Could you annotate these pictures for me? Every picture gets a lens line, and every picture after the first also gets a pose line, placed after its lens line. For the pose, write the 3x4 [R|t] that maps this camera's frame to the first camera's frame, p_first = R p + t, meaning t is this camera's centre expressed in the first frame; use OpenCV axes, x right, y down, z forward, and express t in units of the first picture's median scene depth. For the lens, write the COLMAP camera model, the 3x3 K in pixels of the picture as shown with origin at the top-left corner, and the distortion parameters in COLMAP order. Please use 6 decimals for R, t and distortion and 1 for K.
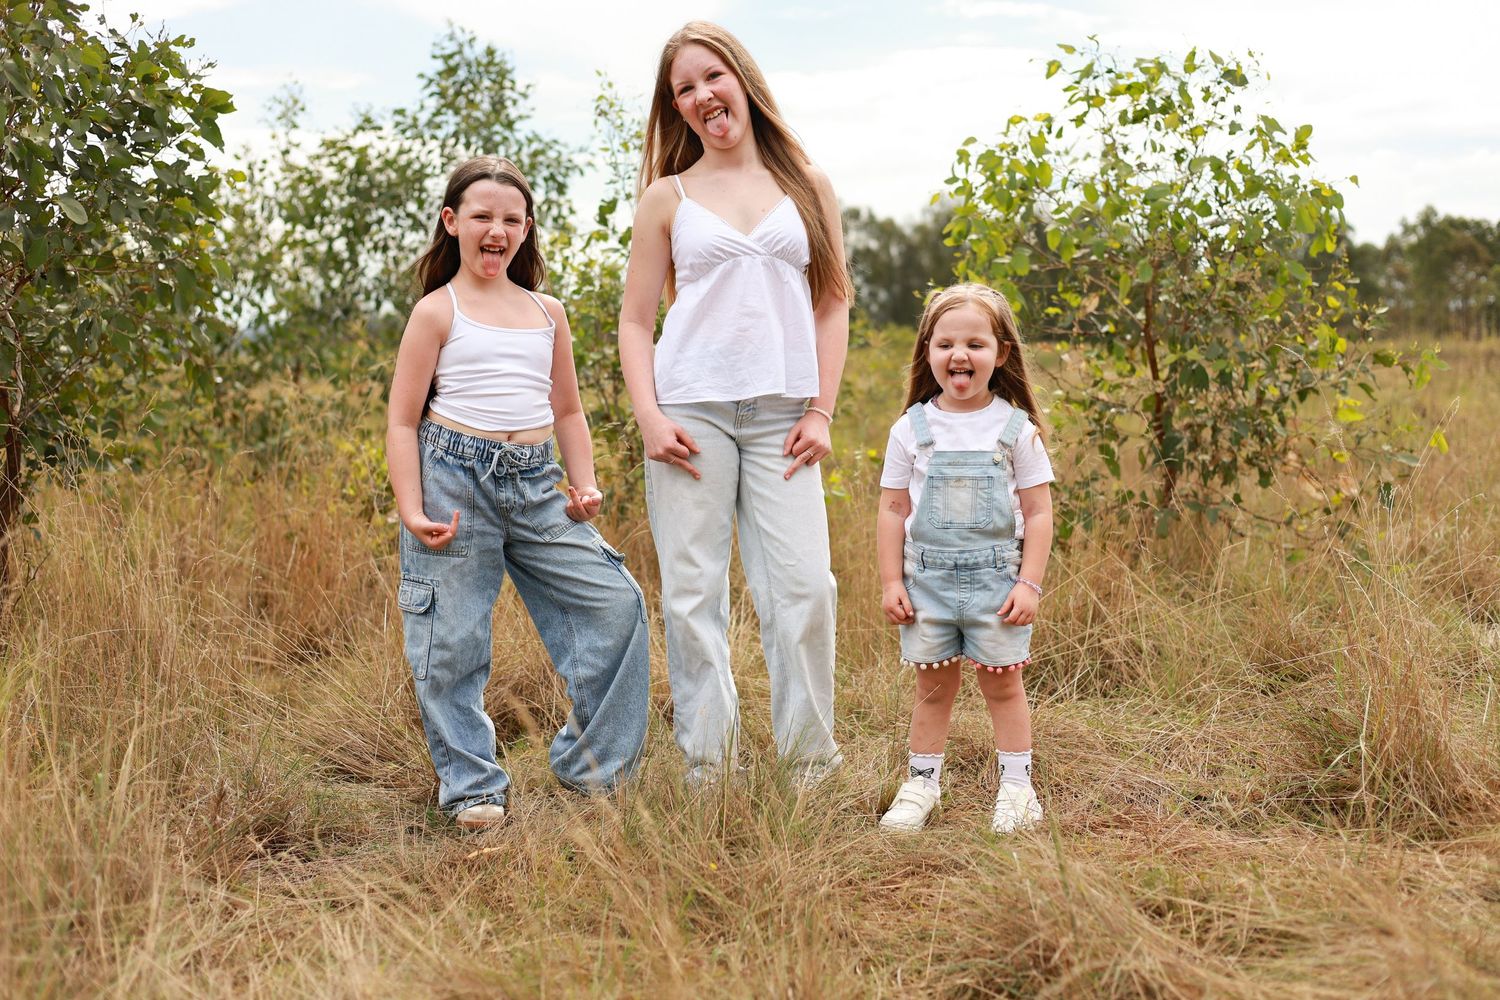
lens RADIAL K [[2147.3, 0, 747.3], [0, 2147.3, 499.4], [0, 0, 1]] dist [0.025344, 0.000000]
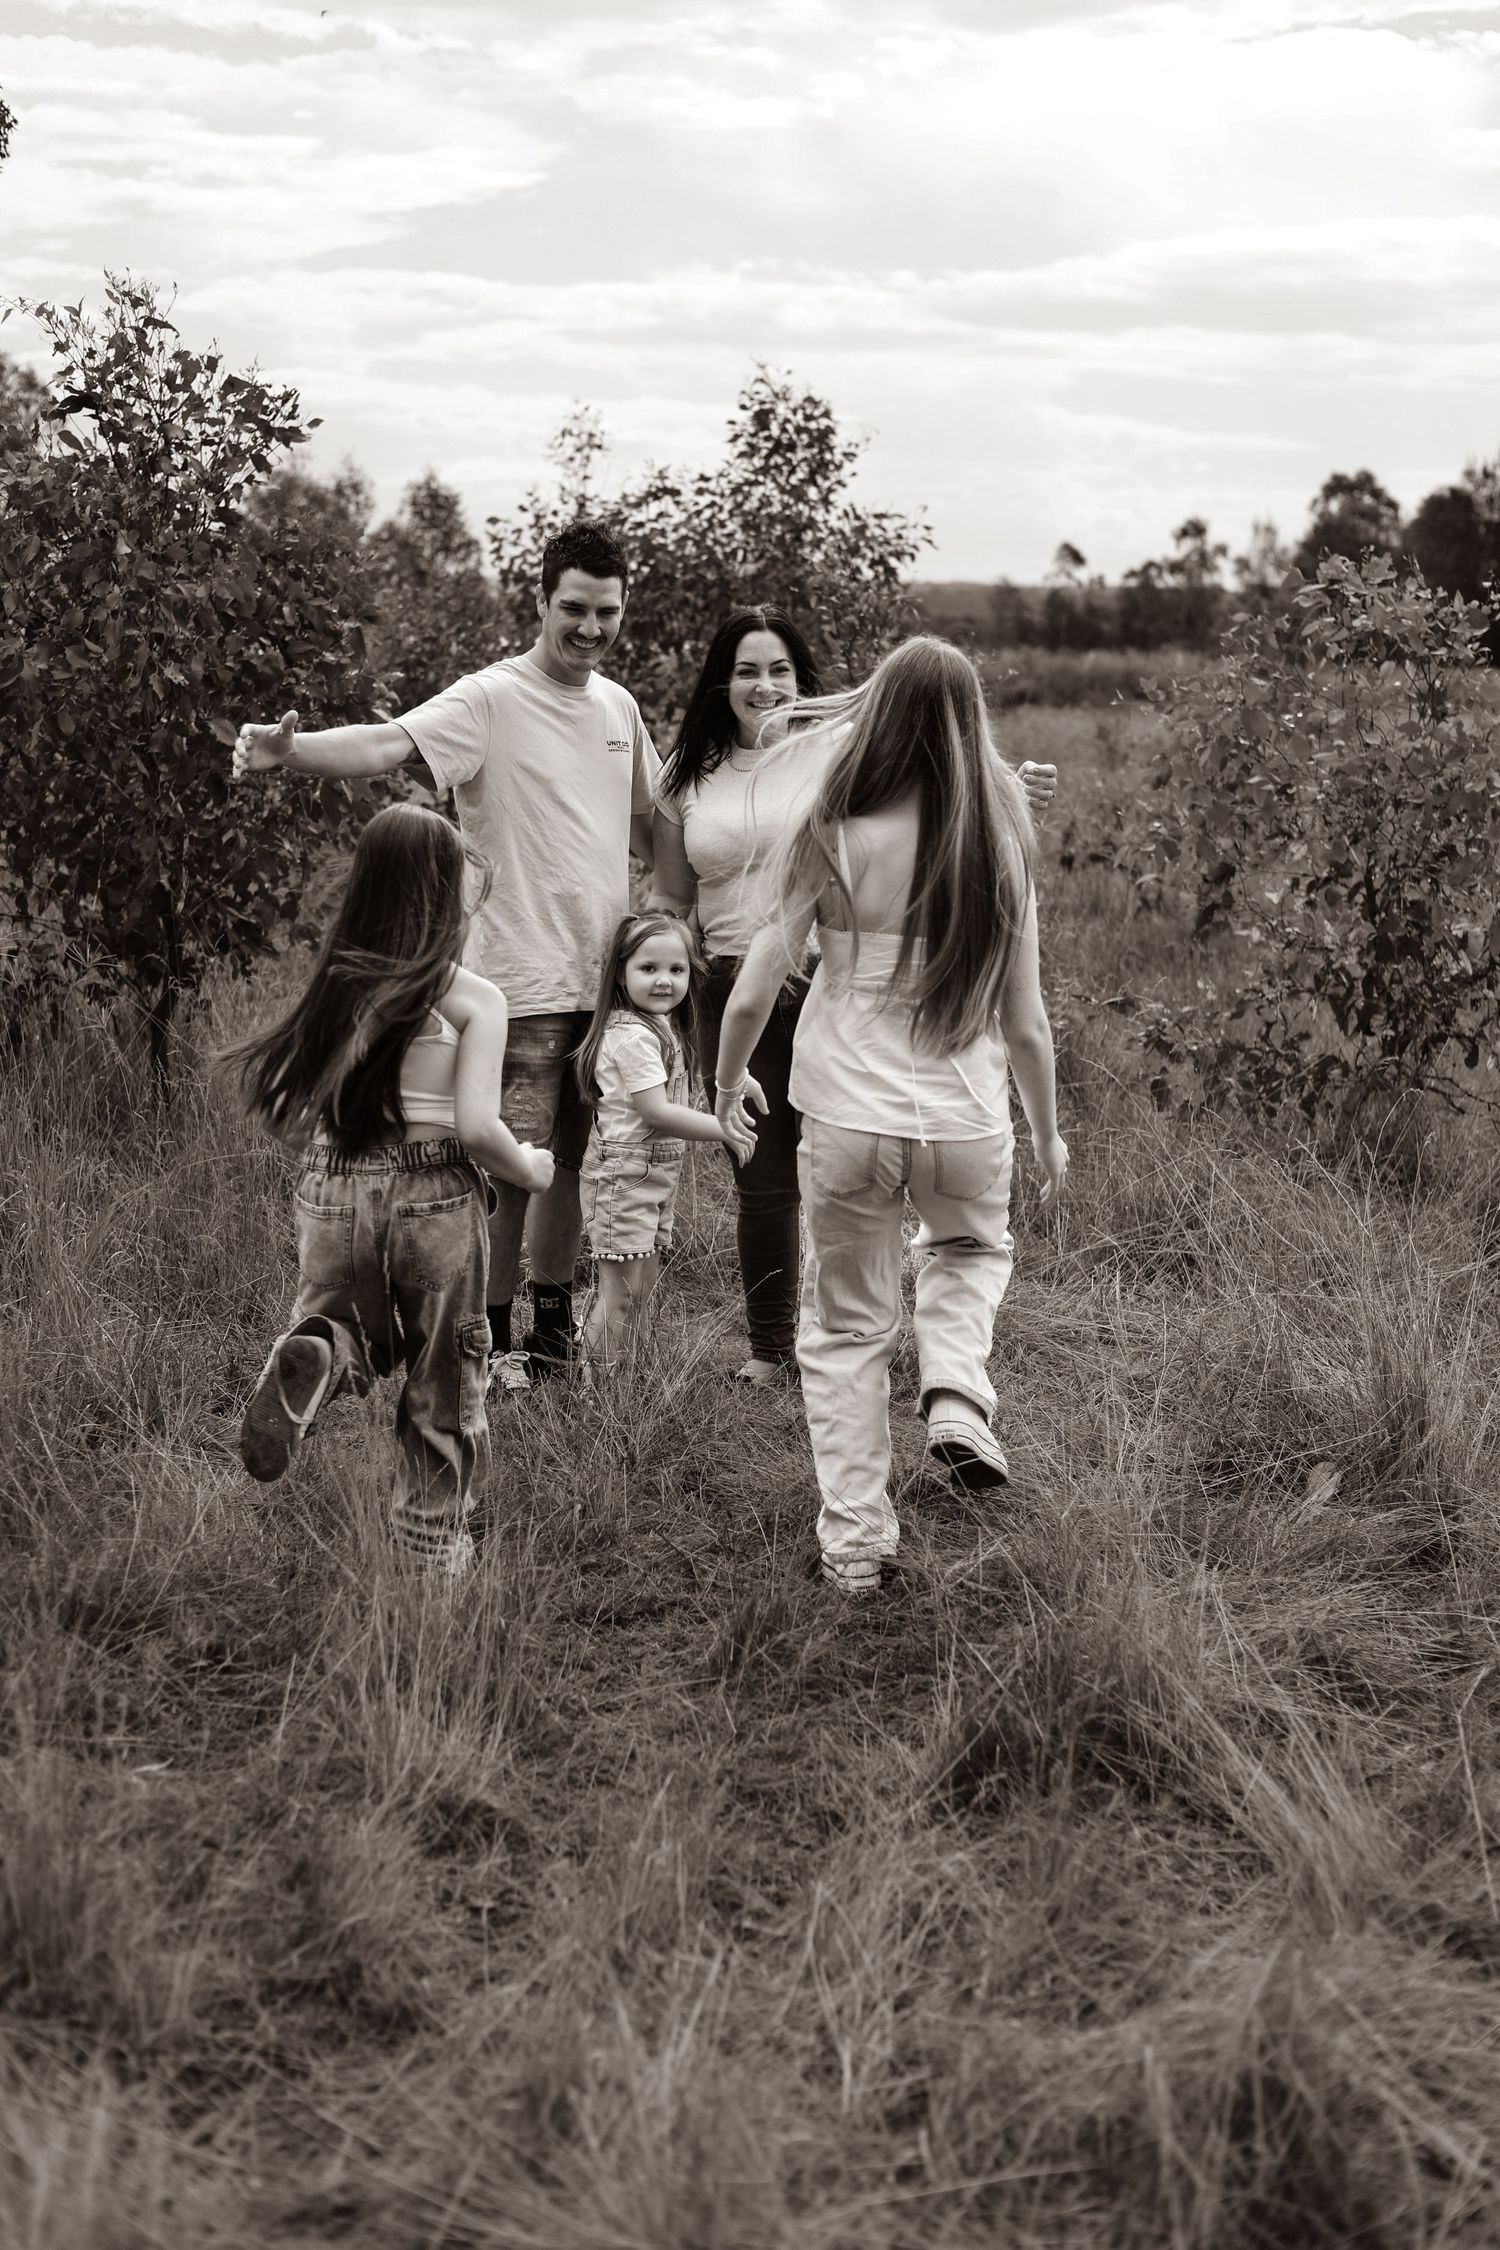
lens RADIAL K [[3221.0, 0, 762.7], [0, 3221.0, 1142.5], [0, 0, 1]] dist [0.025344, 0.000000]
pose [[0.981437, 0.050408, -0.185041, 0.124801], [-0.032492, 0.994596, 0.098608, -0.054461], [0.189011, -0.090766, 0.977771, -0.285029]]
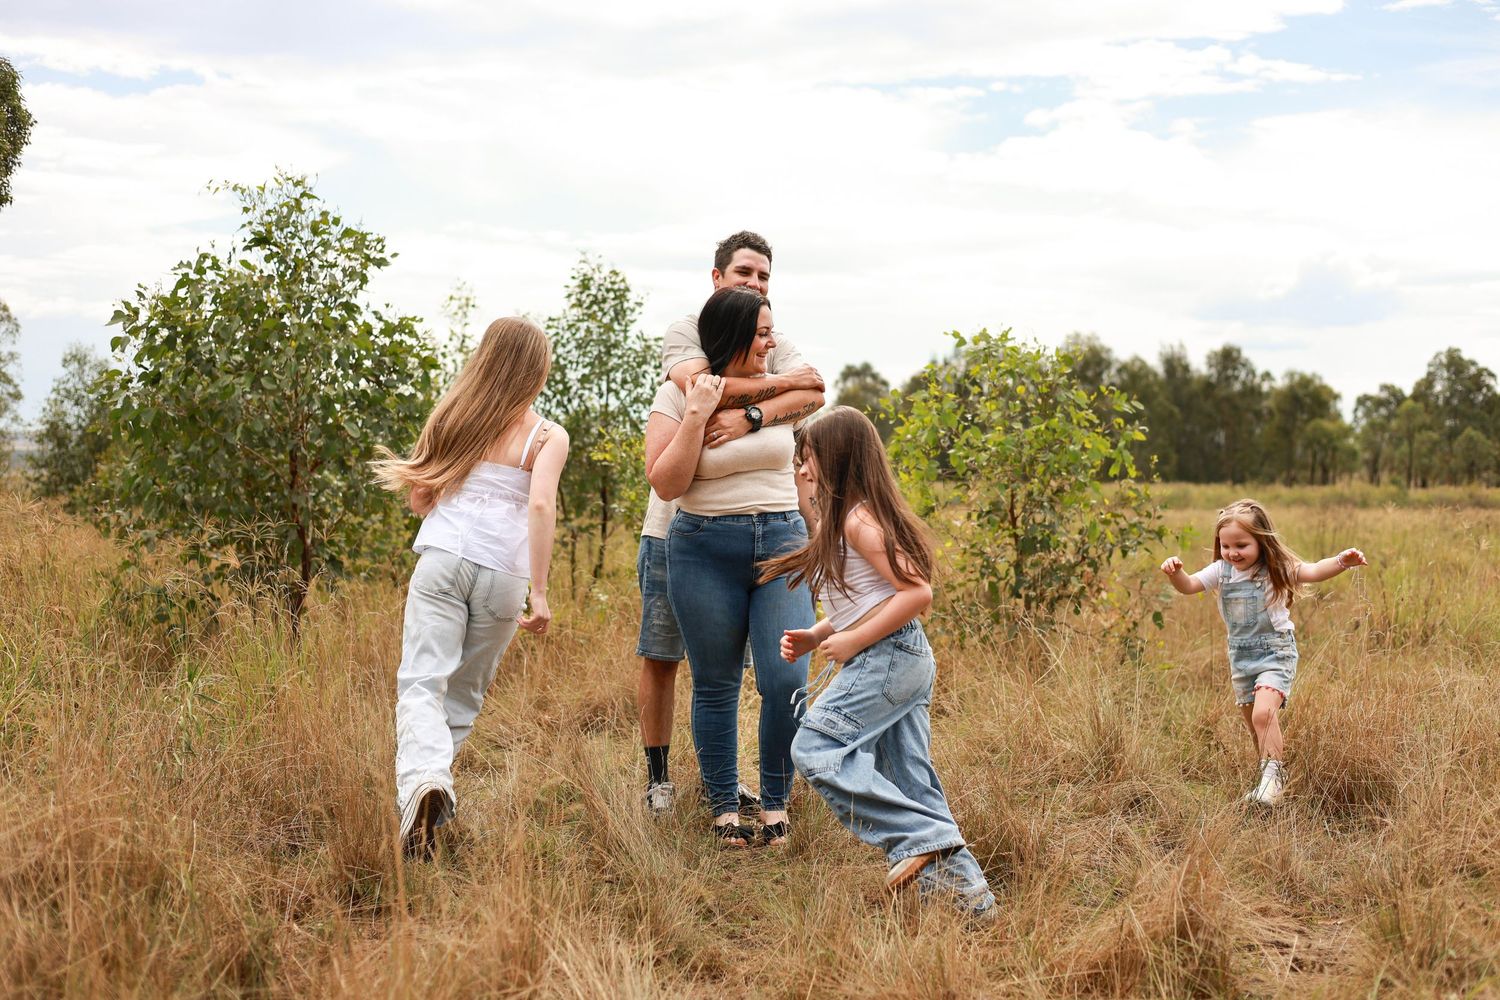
lens RADIAL K [[2147.3, 0, 742.5], [0, 2147.3, 492.0], [0, 0, 1]] dist [0.025344, 0.000000]
pose [[0.997645, 0.008245, -0.068089, 0.064855], [-0.011689, 0.998664, -0.050341, -0.002663], [0.067583, 0.051018, 0.996408, -0.403567]]
